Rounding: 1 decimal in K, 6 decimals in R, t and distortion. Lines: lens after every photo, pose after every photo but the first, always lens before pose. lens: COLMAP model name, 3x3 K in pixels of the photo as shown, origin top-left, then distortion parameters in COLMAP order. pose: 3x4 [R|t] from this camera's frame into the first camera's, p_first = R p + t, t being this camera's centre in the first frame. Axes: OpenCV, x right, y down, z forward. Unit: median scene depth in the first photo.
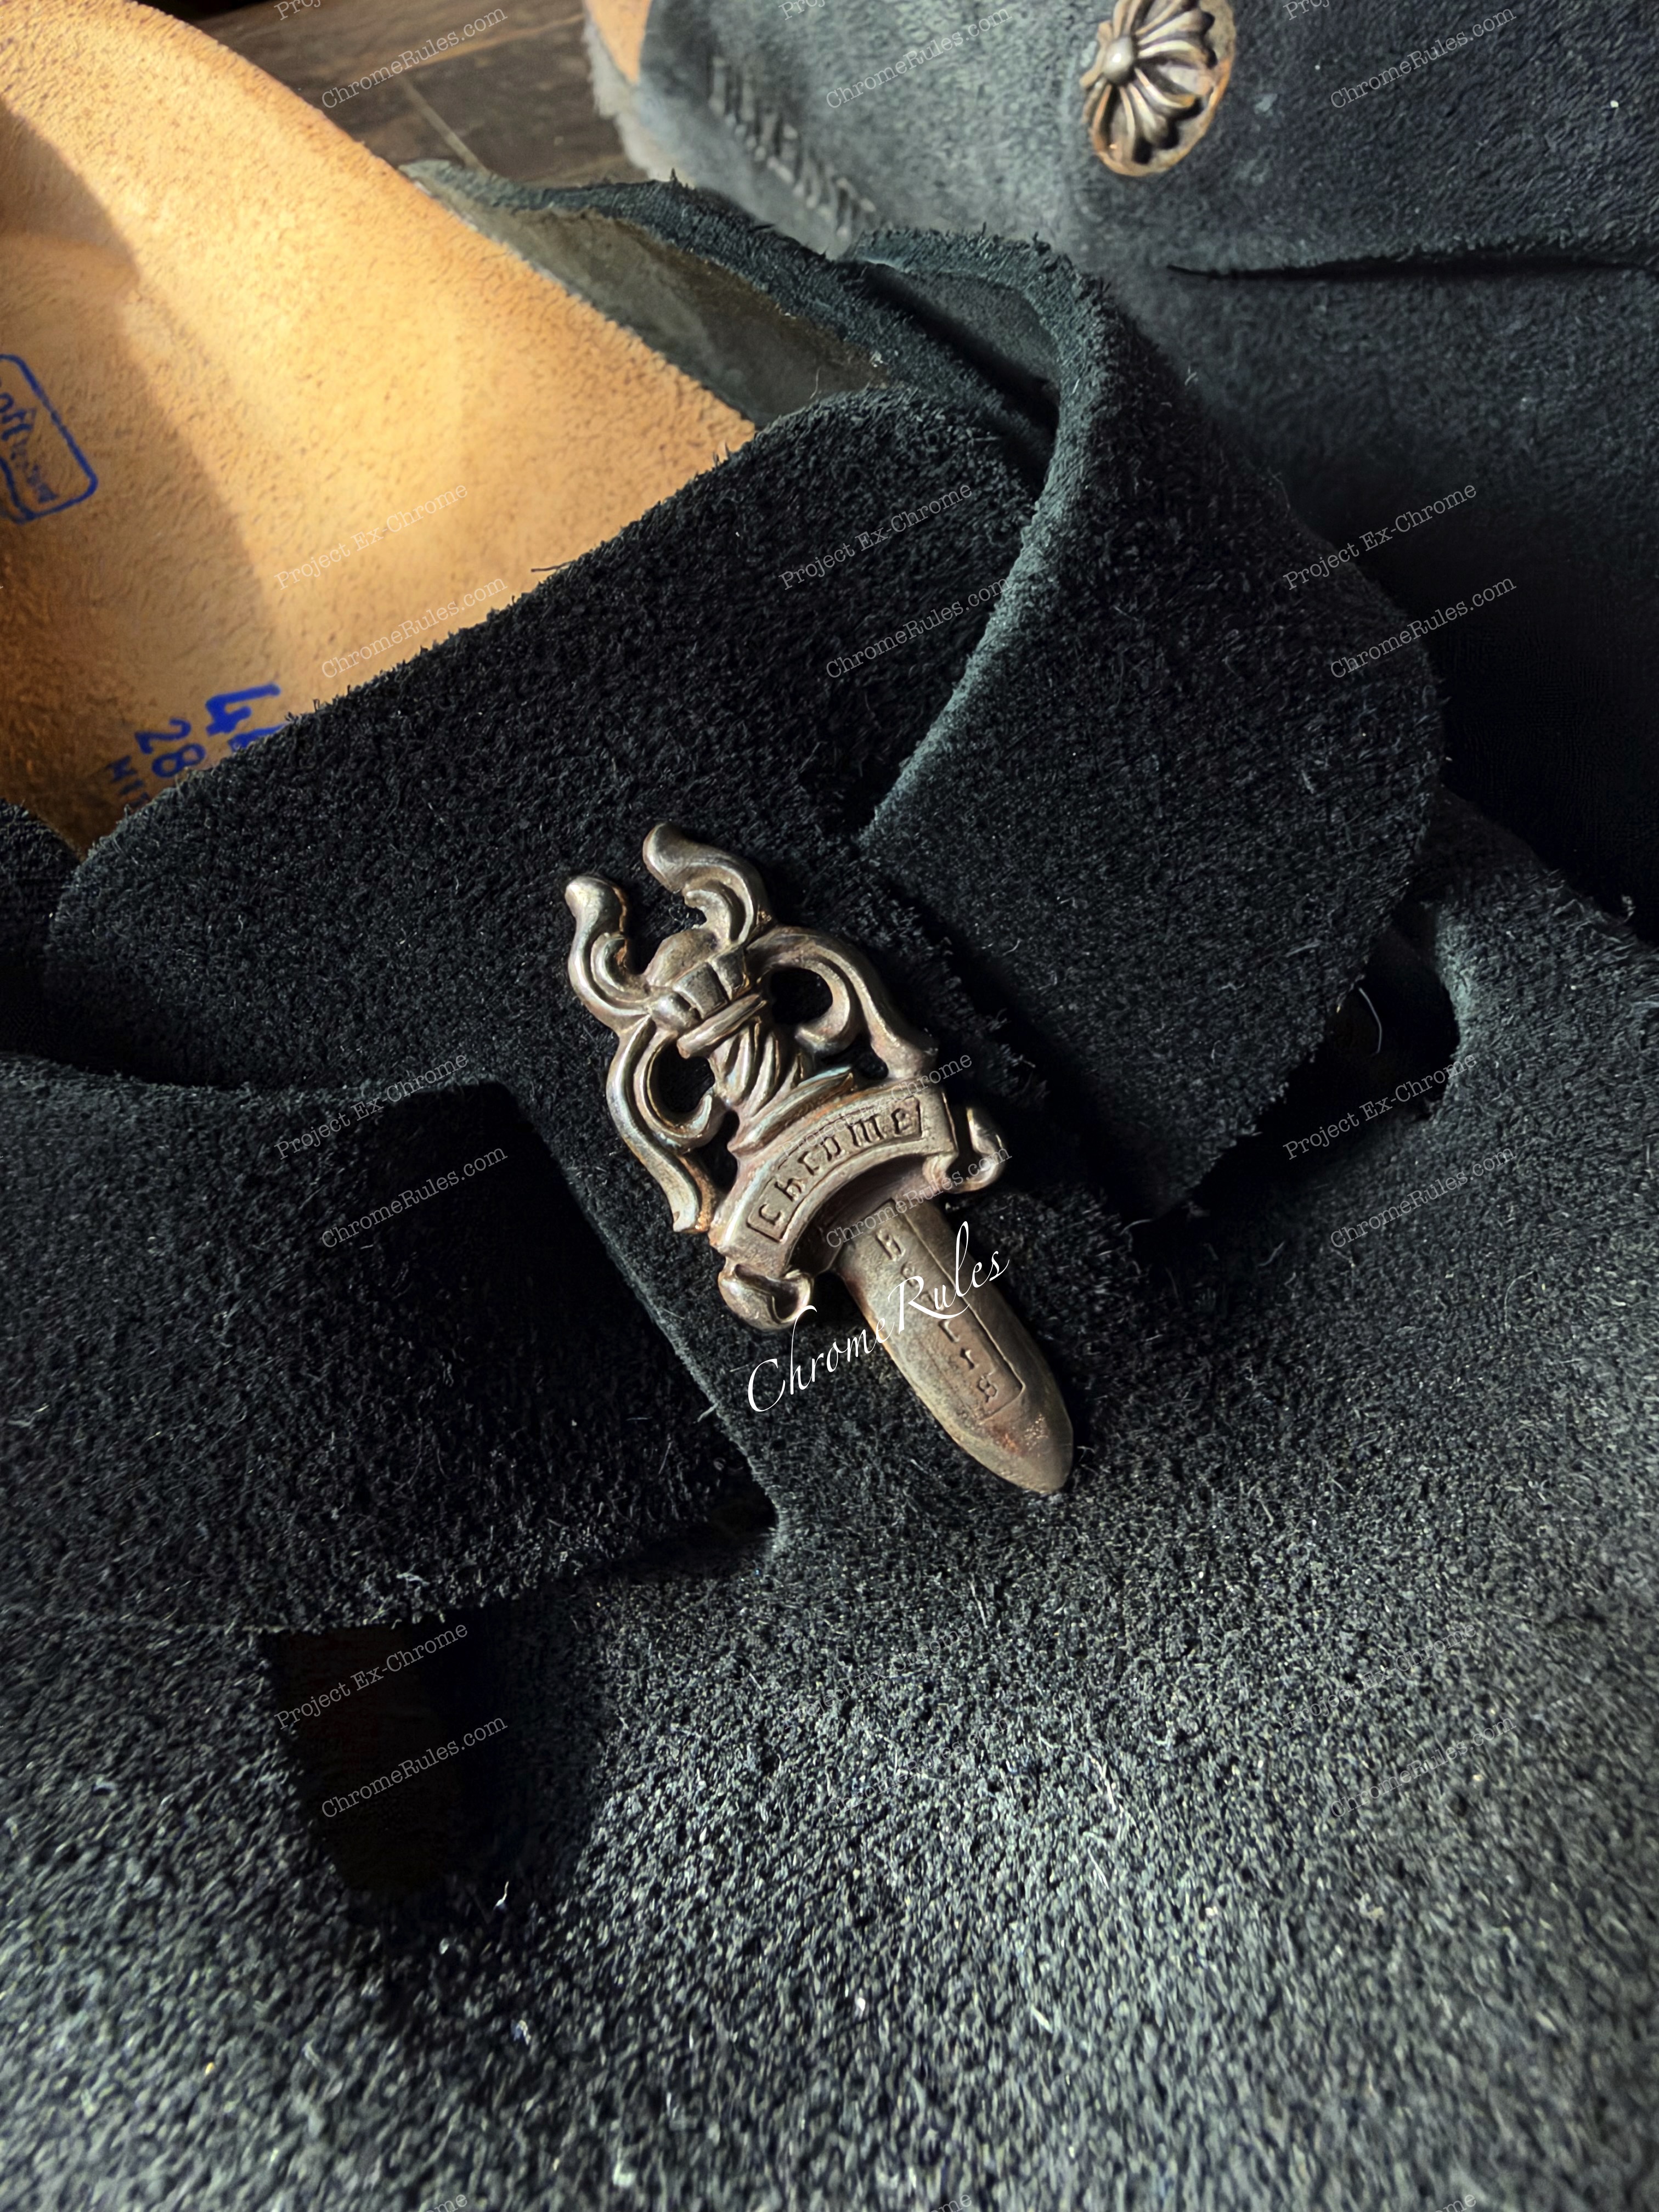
lens RADIAL K [[1664.9, 0, 819.6], [0, 1664.9, 990.3], [0, 0, 1]] dist [-0.003670, -0.004409]
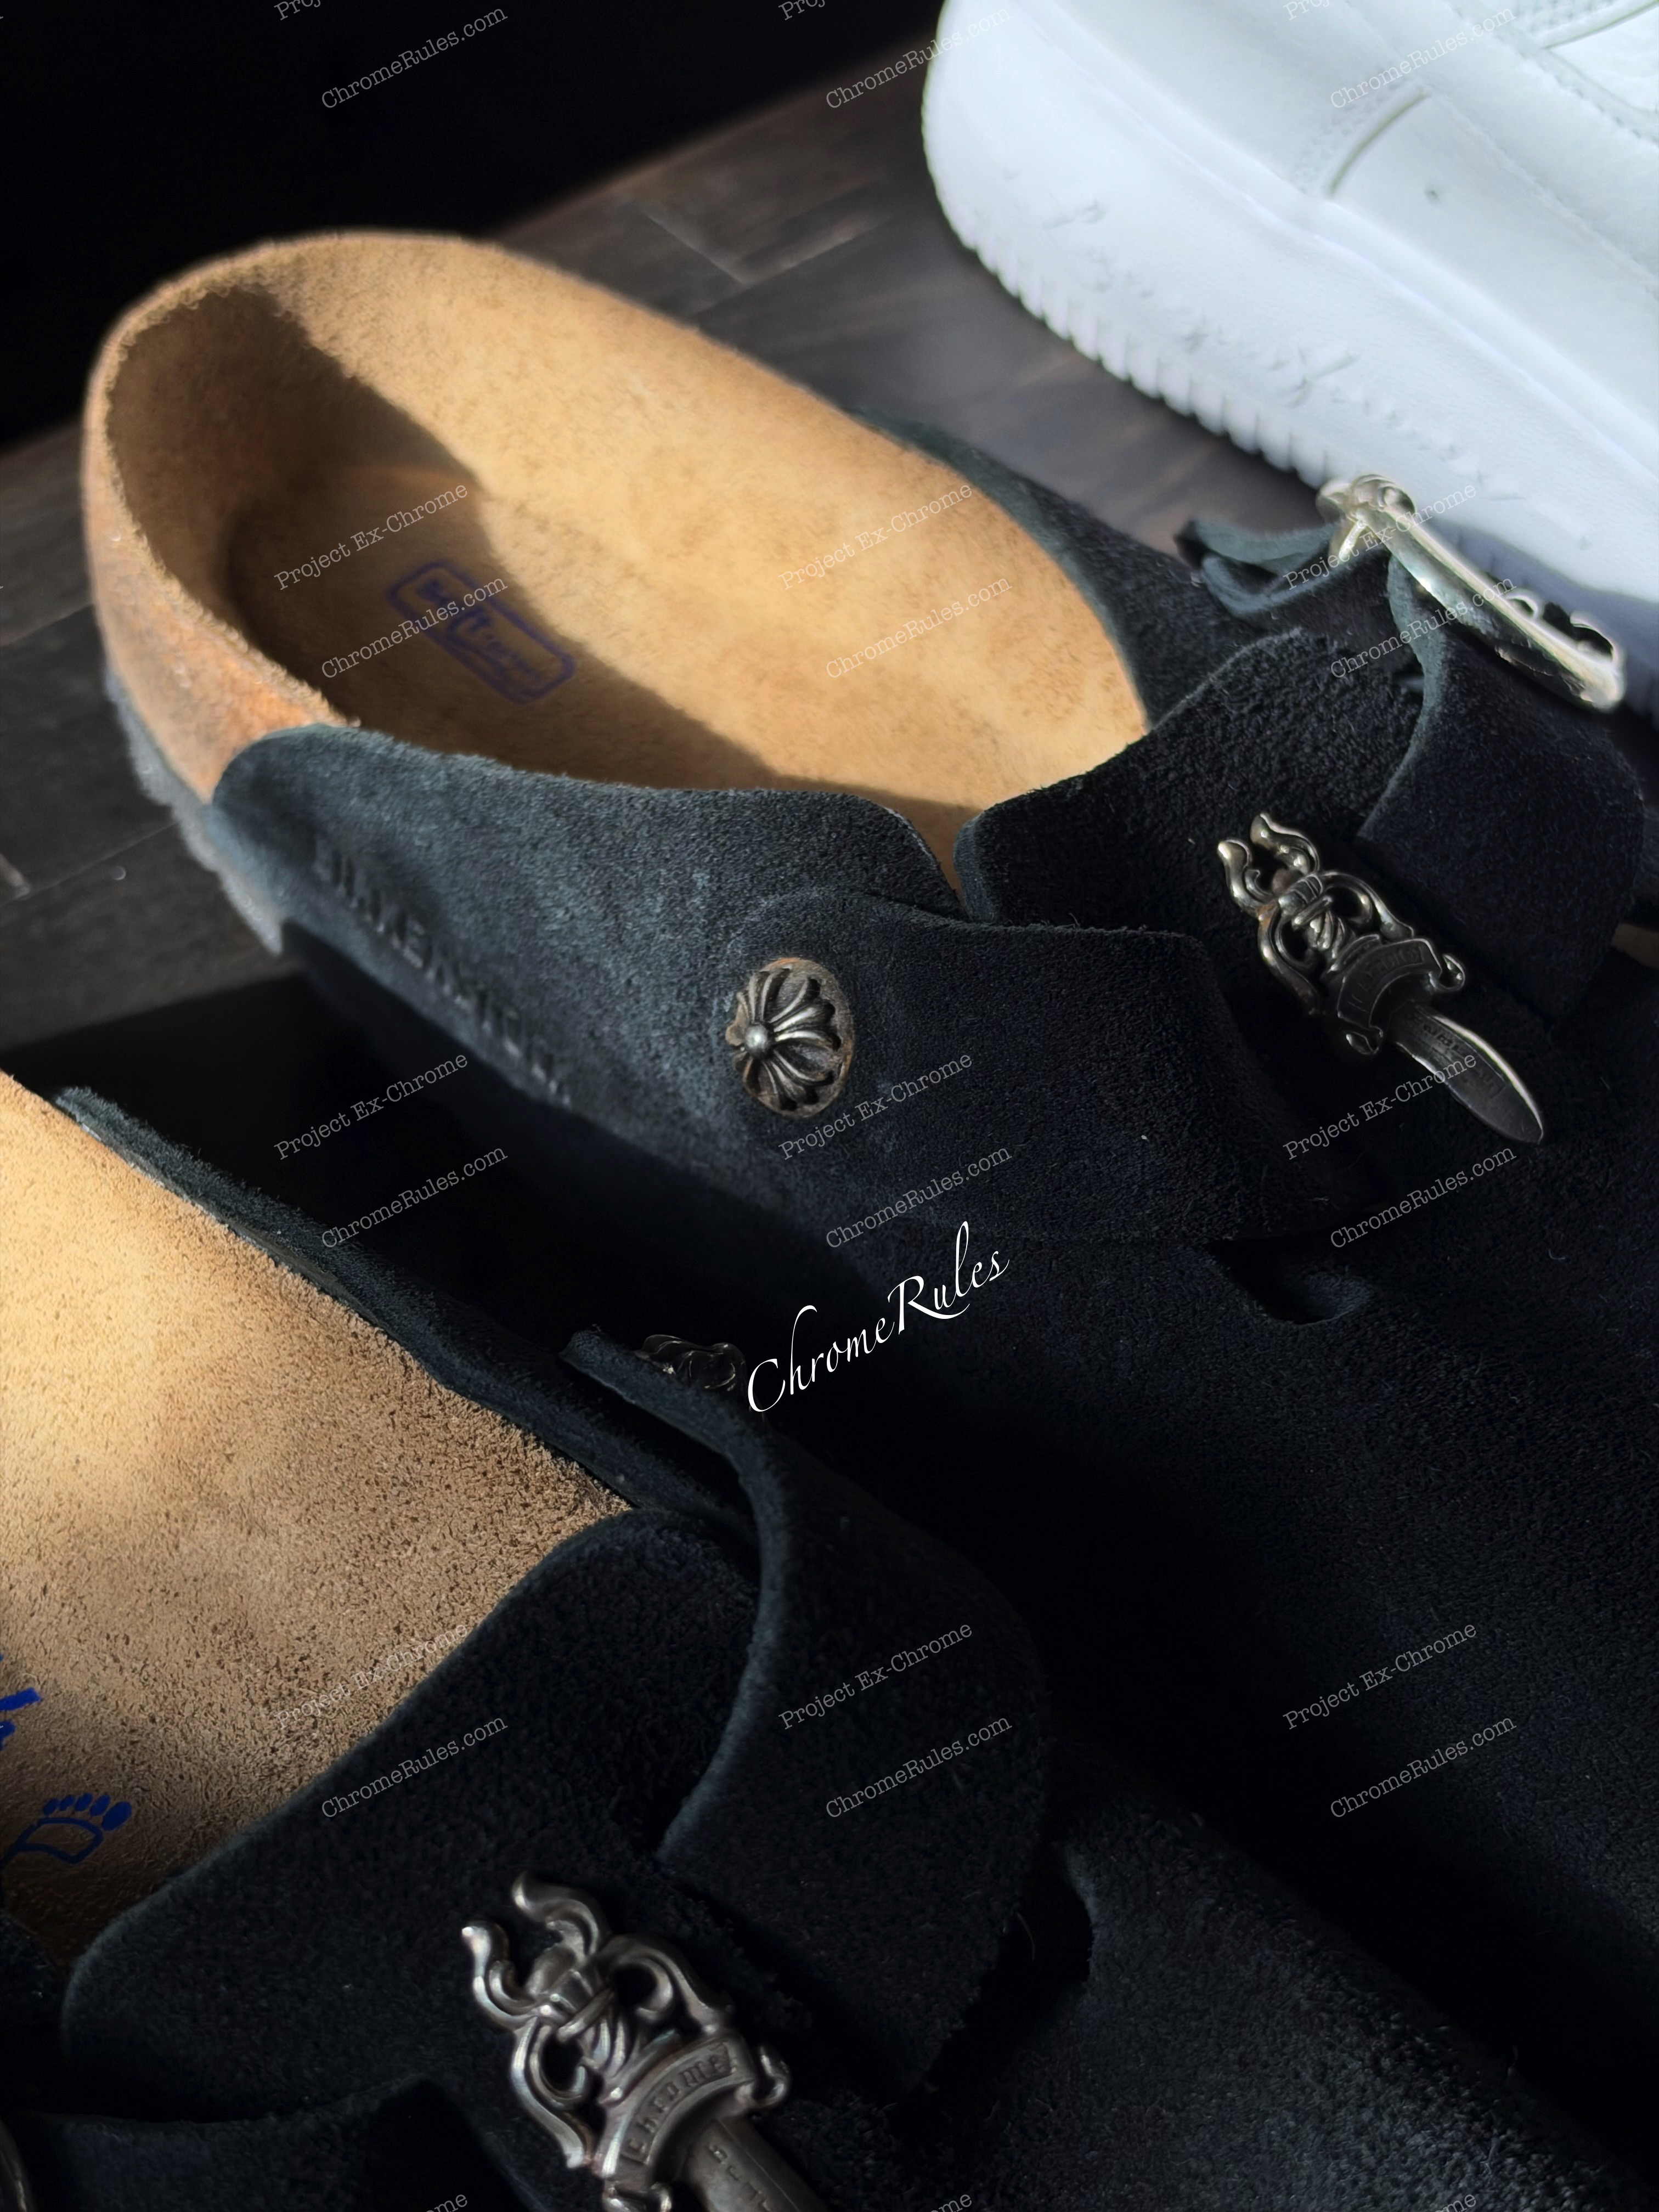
lens RADIAL K [[3256.4, 0, 794.9], [0, 3256.4, 1097.0], [0, 0, 1]] dist [0.286058, -1.035830]
pose [[0.982312, -0.112520, 0.149677, -0.213605], [0.130328, 0.984777, -0.115020, -0.397131], [-0.134457, 0.132493, 0.982022, -1.889827]]
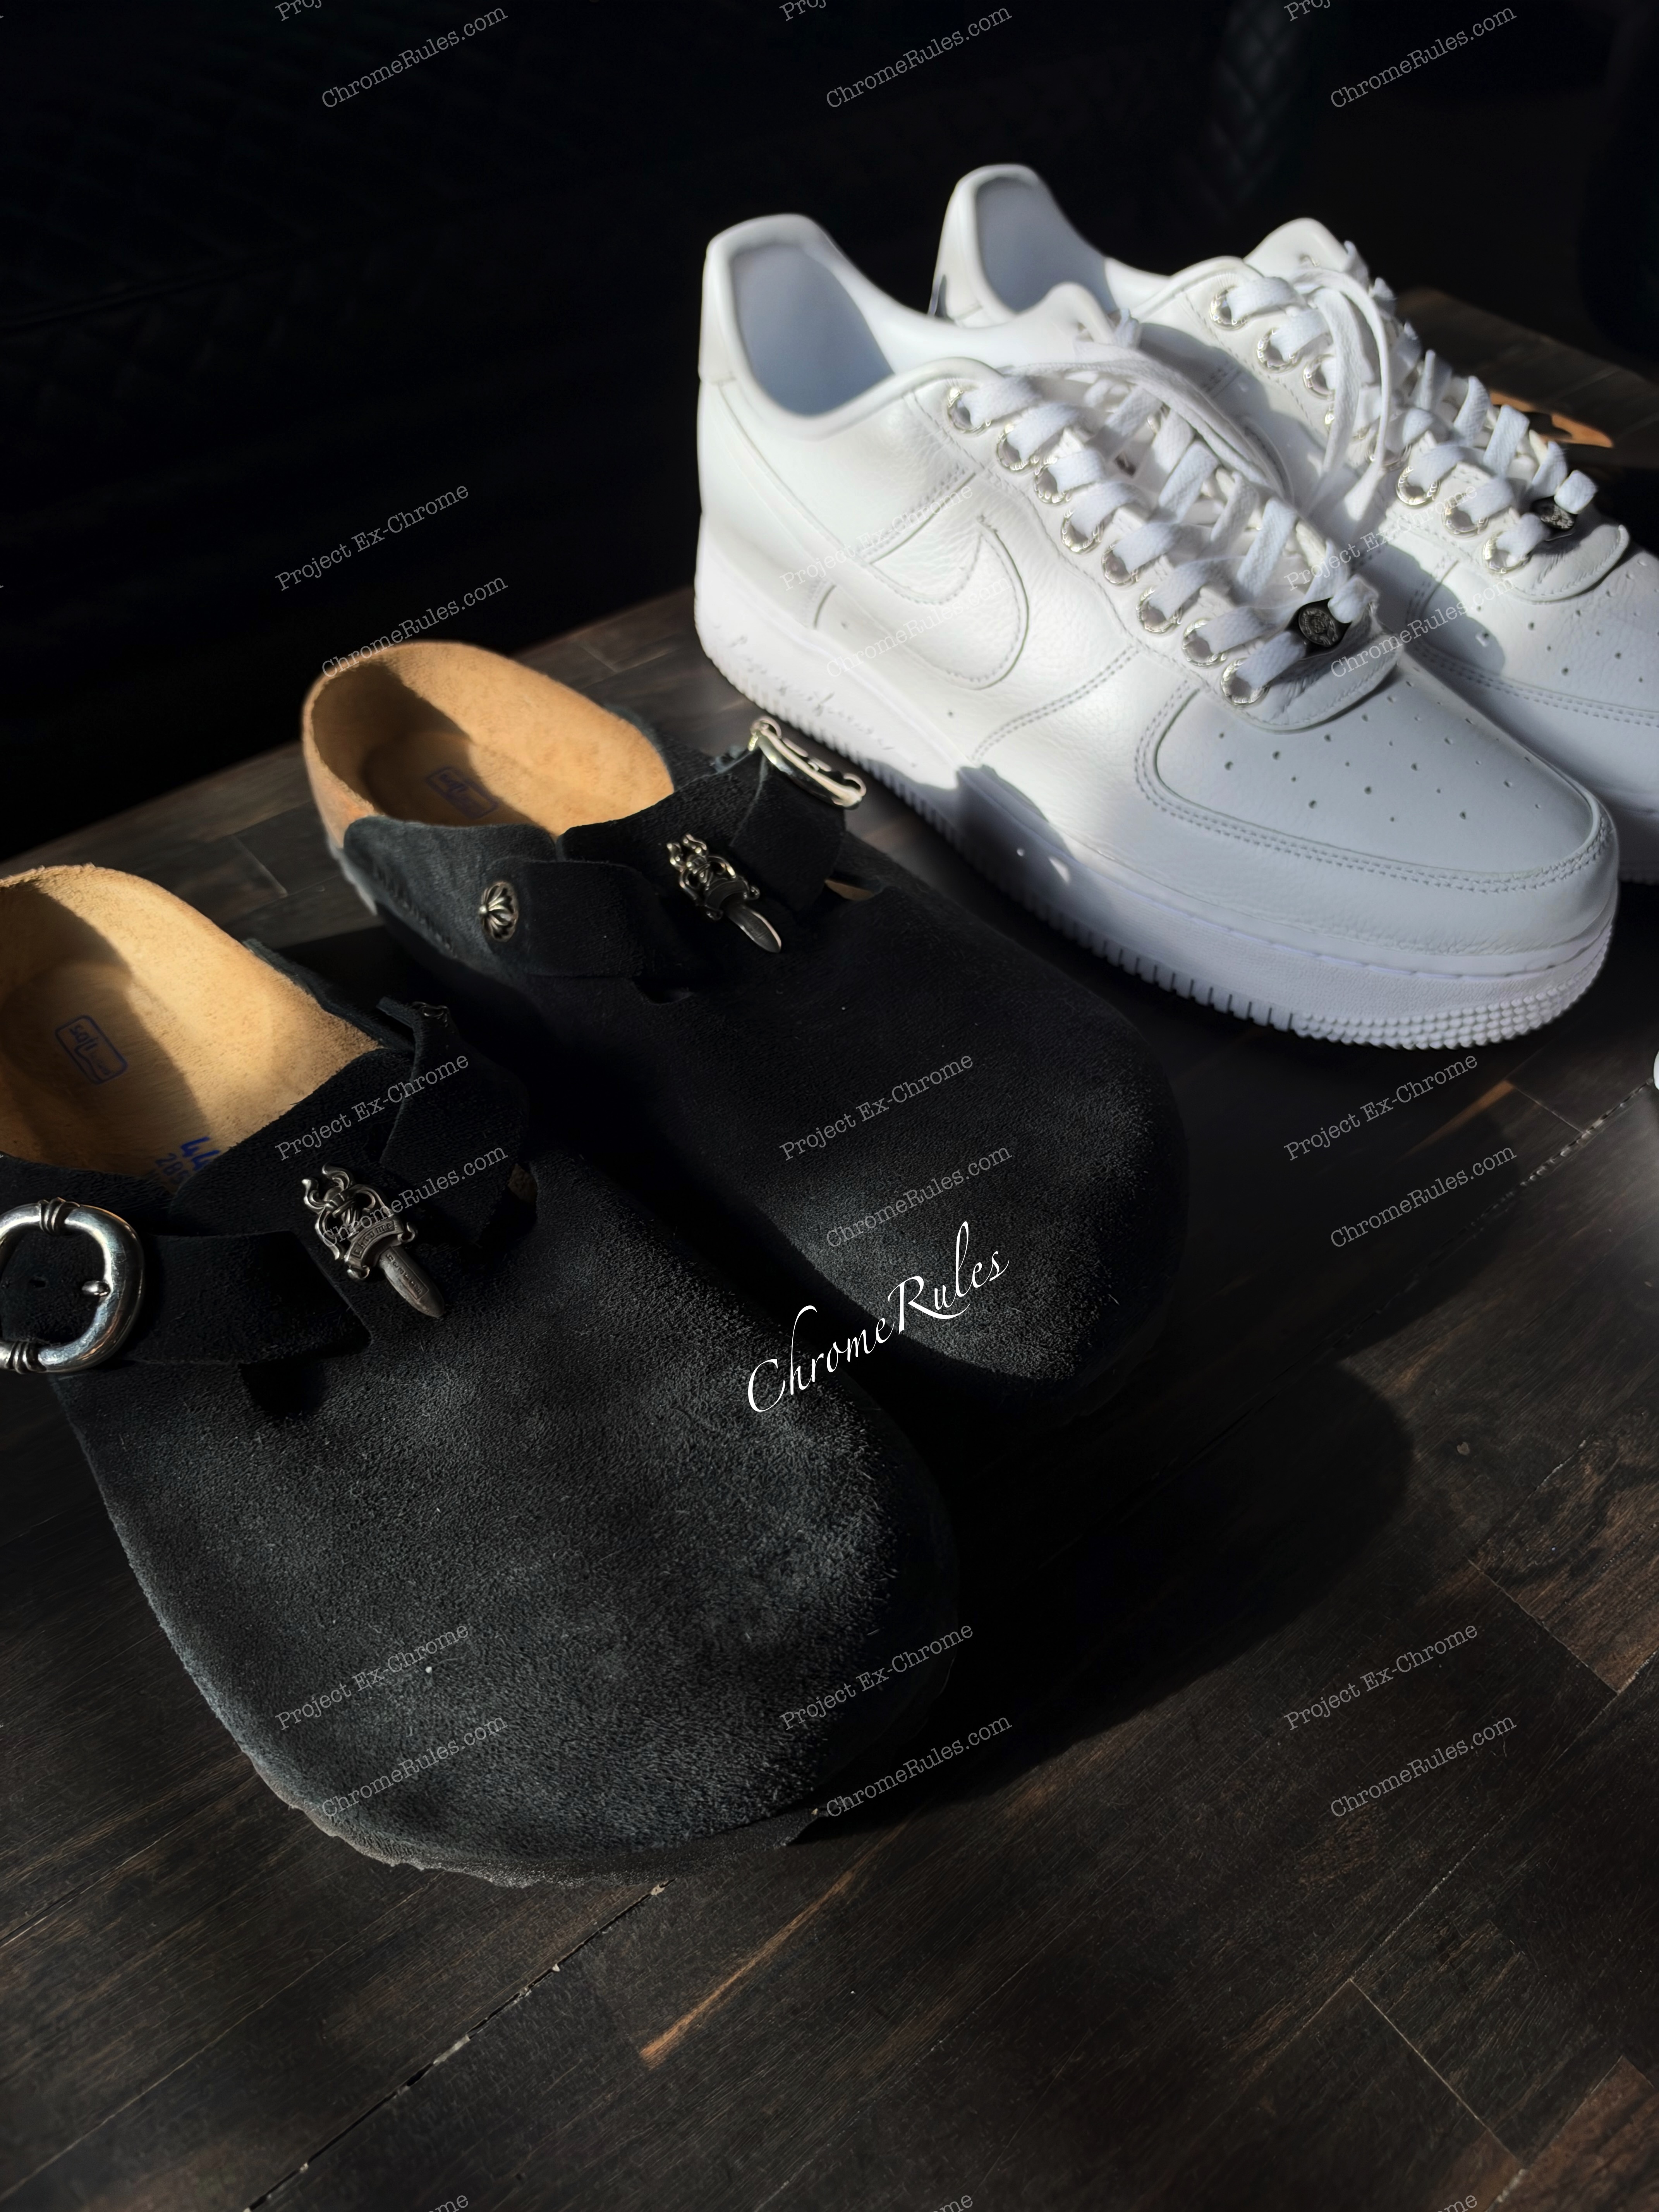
lens RADIAL K [[1618.8, 0, 831.0], [0, 1618.8, 1094.8], [0, 0, 1]] dist [0.042269, -0.175944]
pose [[0.989384, -0.102865, 0.102656, 0.735350], [0.118132, 0.980692, -0.155845, 0.500855], [-0.084643, 0.166318, 0.982433, -3.024785]]
